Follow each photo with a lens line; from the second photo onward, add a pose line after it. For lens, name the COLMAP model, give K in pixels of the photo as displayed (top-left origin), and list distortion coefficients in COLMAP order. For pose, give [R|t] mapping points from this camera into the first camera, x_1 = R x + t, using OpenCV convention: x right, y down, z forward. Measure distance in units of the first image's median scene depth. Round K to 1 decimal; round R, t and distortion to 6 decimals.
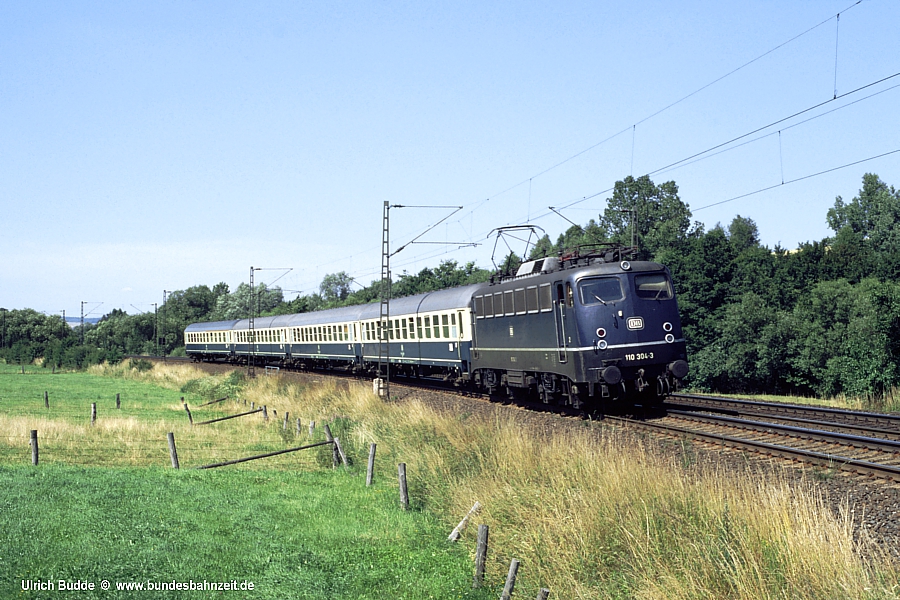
lens RADIAL K [[1513.4, 0, 450.0], [0, 1513.4, 300.0], [0, 0, 1]] dist [-0.106124, 0.067481]
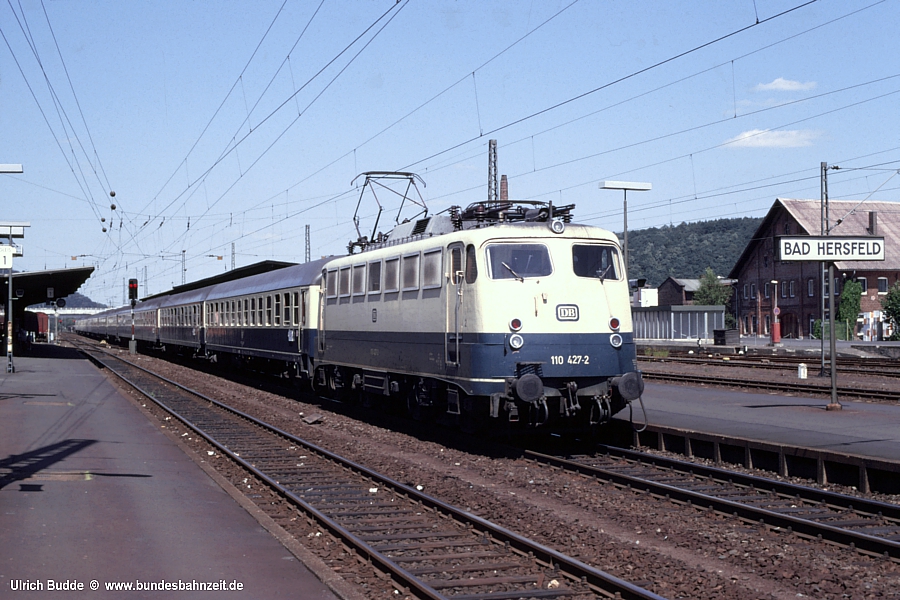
lens RADIAL K [[1513.4, 0, 450.0], [0, 1513.4, 300.0], [0, 0, 1]] dist [-0.106124, 0.067481]
pose [[0.990822, 0.090537, 0.100374, 0.003119], [-0.090068, 0.995893, -0.009210, 0.010528], [-0.100796, 0.000085, 0.994907, 0.176940]]
